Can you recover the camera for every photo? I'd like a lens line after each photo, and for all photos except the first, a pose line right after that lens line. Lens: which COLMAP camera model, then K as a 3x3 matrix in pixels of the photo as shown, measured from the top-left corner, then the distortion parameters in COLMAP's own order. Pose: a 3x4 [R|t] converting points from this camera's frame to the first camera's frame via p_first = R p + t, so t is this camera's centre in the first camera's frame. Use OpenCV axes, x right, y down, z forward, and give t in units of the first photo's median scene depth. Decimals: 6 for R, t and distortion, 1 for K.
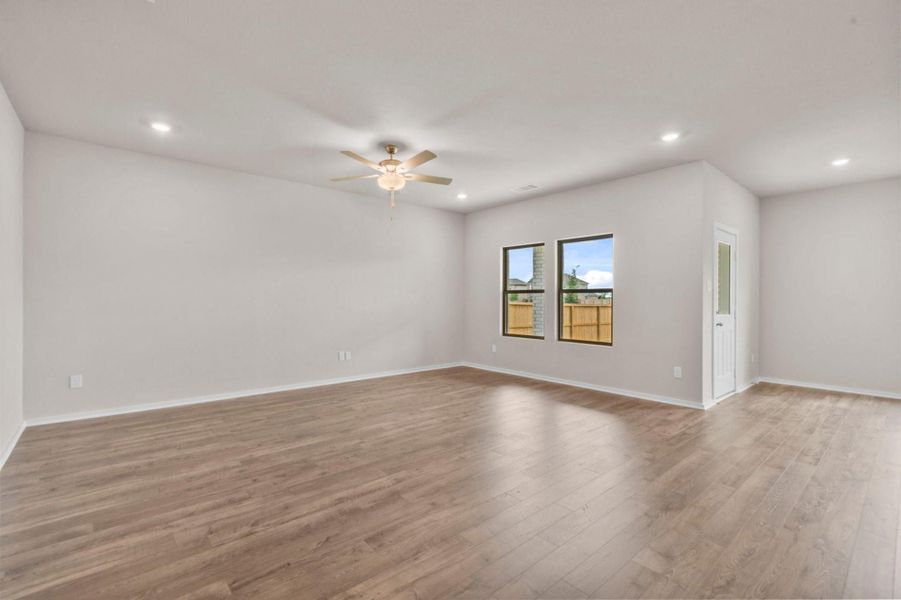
lens RADIAL K [[404.0, 0, 444.8], [0, 404.0, 299.9], [0, 0, 1]] dist [-0.003481, 0.000582]
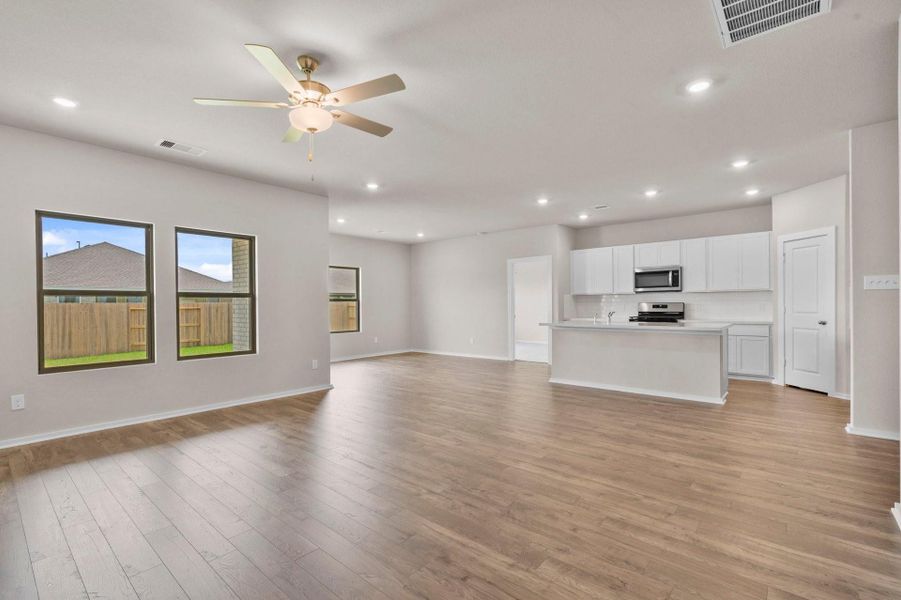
lens RADIAL K [[404.0, 0, 459.3], [0, 404.0, 304.2], [0, 0, 1]] dist [-0.003481, 0.000582]
pose [[-0.170748, 0.000097, 0.985315, -1.134714], [0.008013, 0.999967, 0.001290, -0.001581], [-0.985282, 0.008116, -0.170743, 1.265320]]
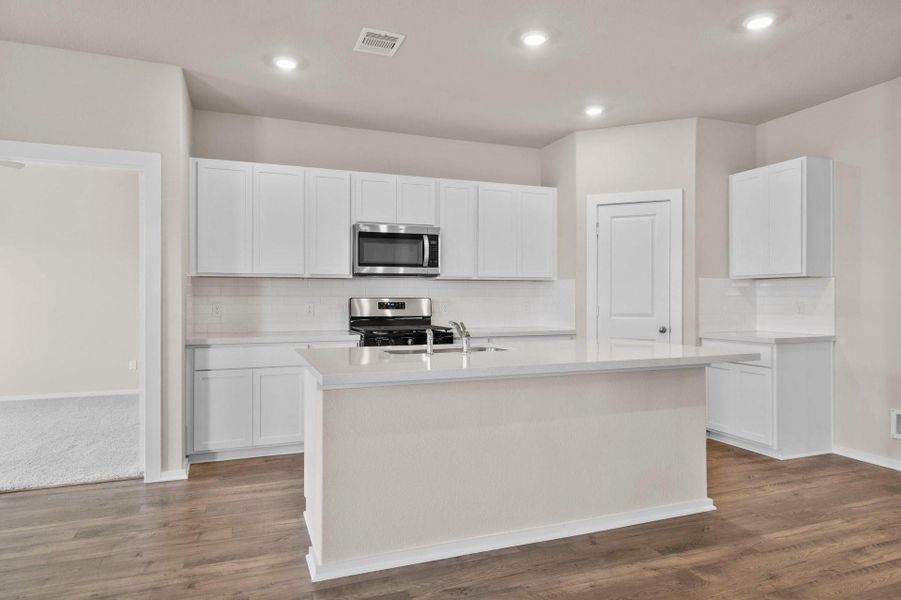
lens RADIAL K [[542.0, 0, 451.0], [0, 542.0, 300.3], [0, 0, 1]] dist [0.001740, 0.000022]
pose [[-0.941429, -0.005592, 0.337166, 0.465619], [-0.003325, 0.999968, 0.007301, -0.003335], [-0.337196, 0.005752, -0.941417, 1.111009]]
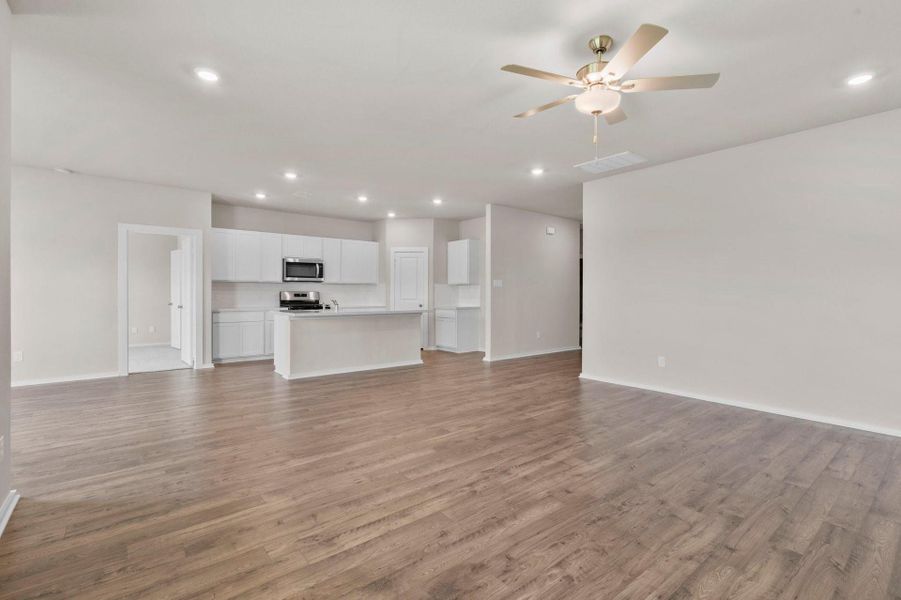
lens RADIAL K [[404.0, 0, 448.1], [0, 404.0, 293.8], [0, 0, 1]] dist [-0.003481, 0.000582]
pose [[-0.999357, -0.008327, 0.034875, 0.101545], [-0.008246, 0.999963, 0.002463, 0.001446], [-0.034894, 0.002174, -0.999389, 2.323927]]
